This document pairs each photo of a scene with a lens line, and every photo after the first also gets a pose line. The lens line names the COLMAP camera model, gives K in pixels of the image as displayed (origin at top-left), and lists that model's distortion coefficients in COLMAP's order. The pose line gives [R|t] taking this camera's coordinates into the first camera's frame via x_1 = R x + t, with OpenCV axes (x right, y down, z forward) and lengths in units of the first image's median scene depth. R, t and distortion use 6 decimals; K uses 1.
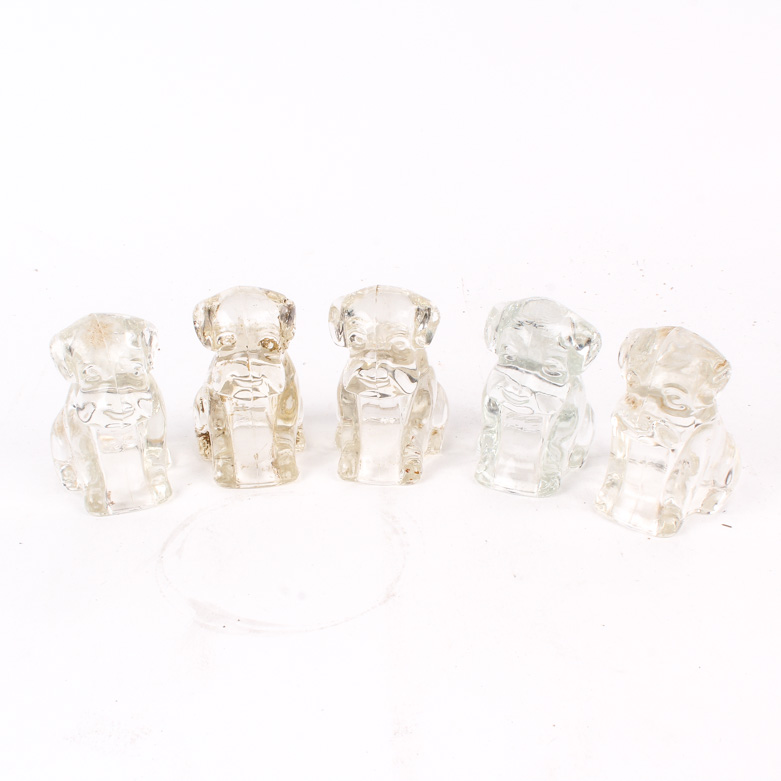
lens RADIAL K [[1169.2, 0, 394.8], [0, 1169.2, 417.0], [0, 0, 1]] dist [-0.123864, 0.000000]
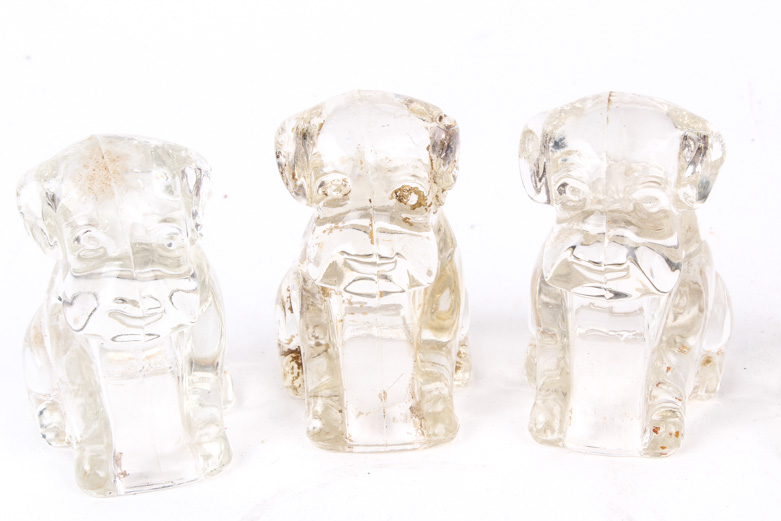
lens RADIAL K [[1803.1, 0, 394.5], [0, 1803.1, 259.0], [0, 0, 1]] dist [0.008382, 0.000000]
pose [[0.992576, 0.022461, -0.119533, -0.012396], [-0.024593, 0.999563, -0.016394, -0.018553], [0.119112, 0.019212, 0.992695, 0.152048]]
